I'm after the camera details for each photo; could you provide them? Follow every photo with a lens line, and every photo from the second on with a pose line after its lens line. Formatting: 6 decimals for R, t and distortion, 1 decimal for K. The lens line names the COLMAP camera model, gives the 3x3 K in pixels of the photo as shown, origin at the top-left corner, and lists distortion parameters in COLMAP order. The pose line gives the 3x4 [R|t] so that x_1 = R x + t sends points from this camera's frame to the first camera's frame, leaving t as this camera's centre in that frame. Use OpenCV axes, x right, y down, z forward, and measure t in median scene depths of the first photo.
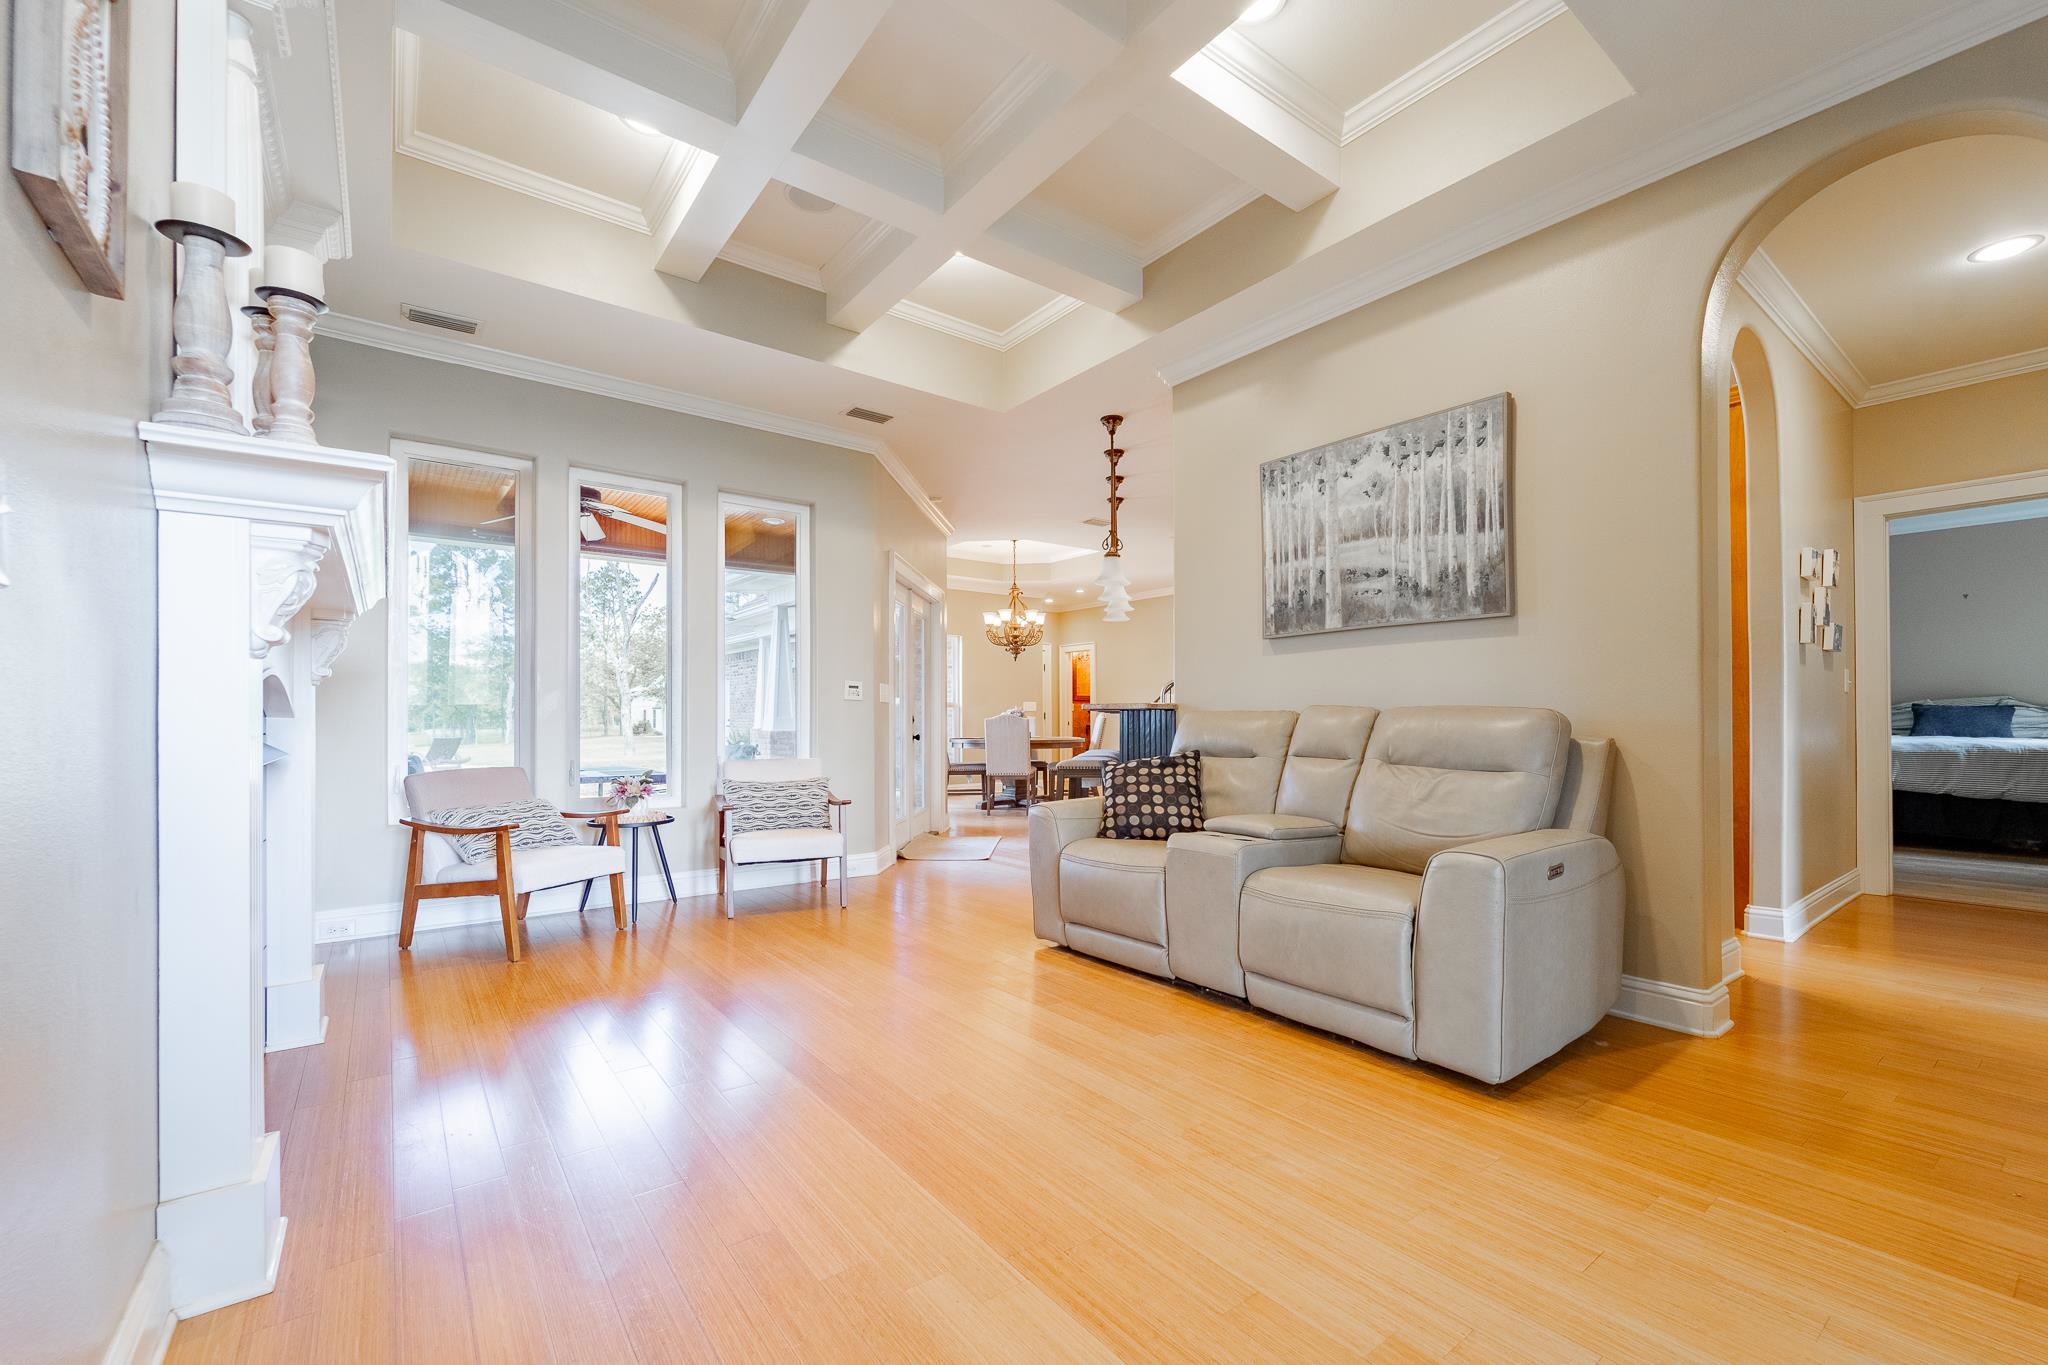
lens RADIAL K [[869.1, 0, 1038.7], [0, 869.1, 684.1], [0, 0, 1]] dist [0.000134, -0.000369]
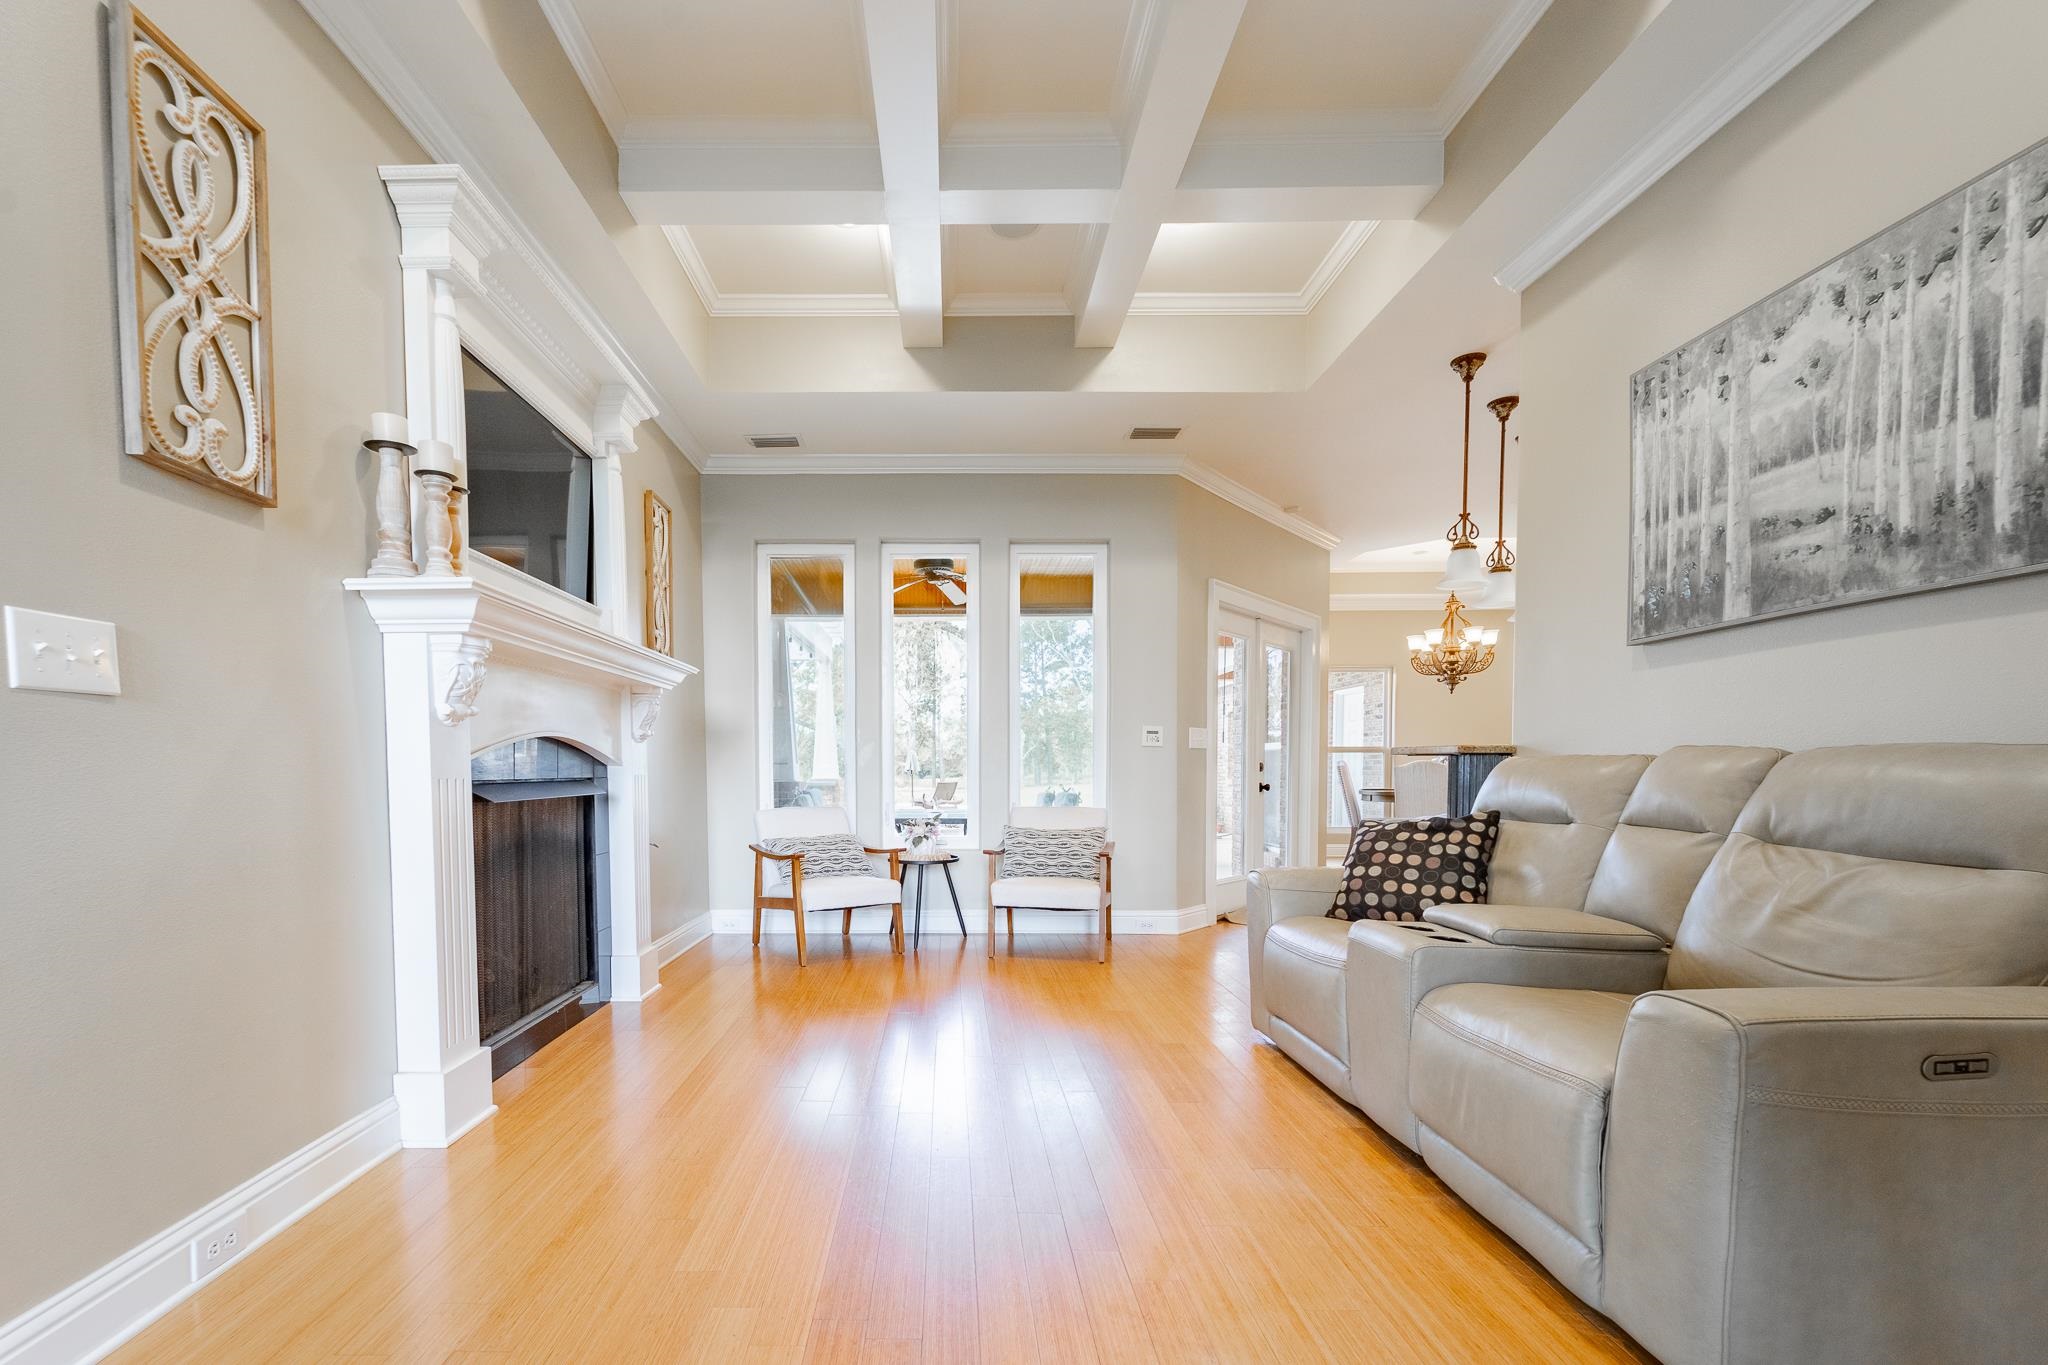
lens RADIAL K [[918.6, 0, 1023.2], [0, 918.6, 781.8], [0, 0, 1]] dist [-0.001756, -0.001294]
pose [[0.774140, 0.010616, -0.632925, 0.368927], [0.025891, 0.998492, 0.048414, 0.006063], [0.632485, -0.053866, 0.772698, 0.179450]]
